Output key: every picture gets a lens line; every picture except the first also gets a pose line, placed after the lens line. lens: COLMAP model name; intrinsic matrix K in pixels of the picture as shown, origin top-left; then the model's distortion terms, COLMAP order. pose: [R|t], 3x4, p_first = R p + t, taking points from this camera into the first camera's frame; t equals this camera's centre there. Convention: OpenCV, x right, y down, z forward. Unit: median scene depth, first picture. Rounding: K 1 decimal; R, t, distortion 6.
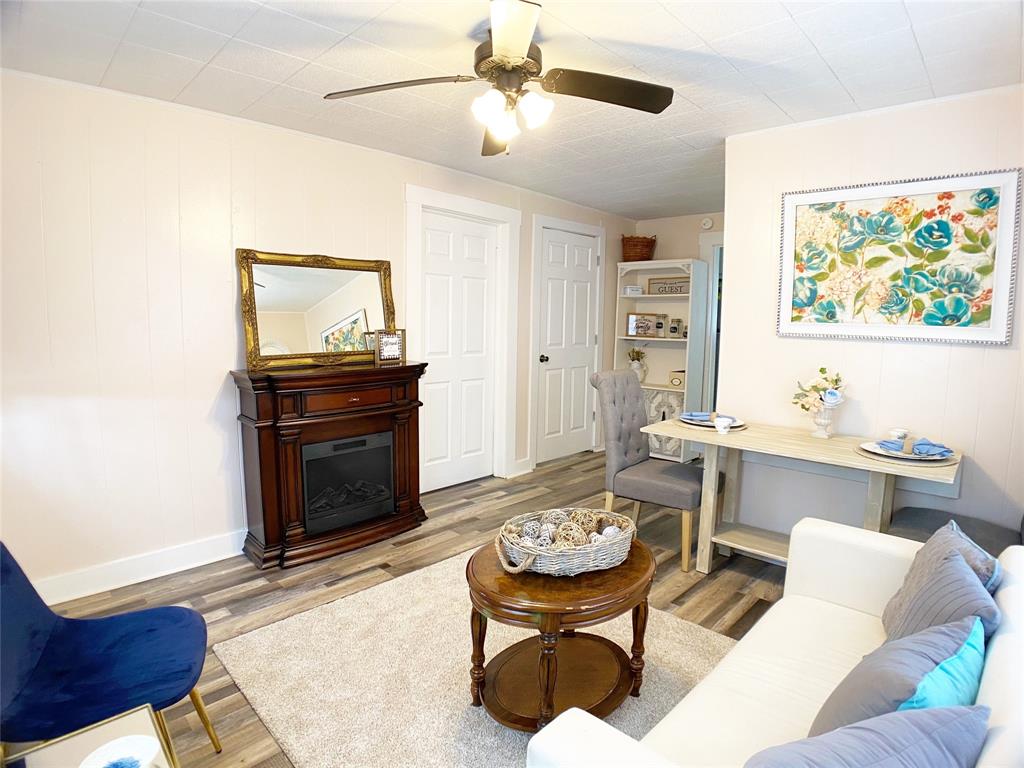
lens RADIAL K [[553.8, 0, 512.0], [0, 553.8, 384.0], [0, 0, 1]] dist [-0.001298, -0.000183]
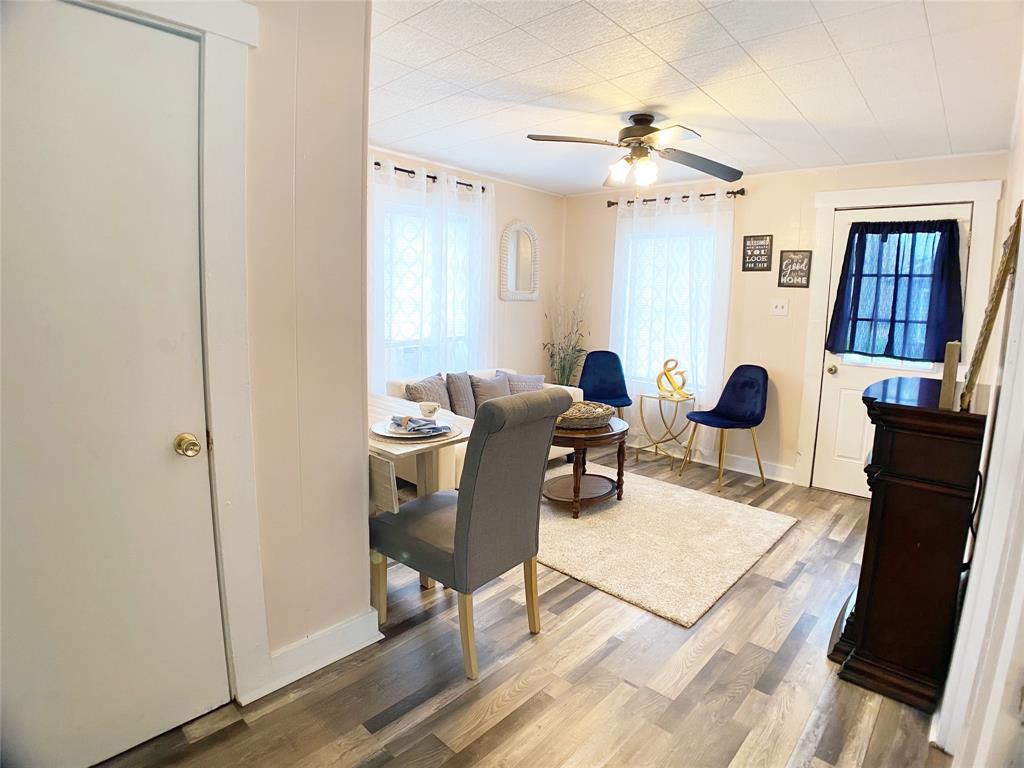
lens RADIAL K [[553.8, 0, 512.0], [0, 553.8, 384.0], [0, 0, 1]] dist [-0.001298, -0.000183]
pose [[-0.998692, -0.041375, -0.030034, 0.253165], [-0.047864, 0.963126, 0.264758, -0.212086], [0.017972, 0.265849, -0.963847, 1.753963]]
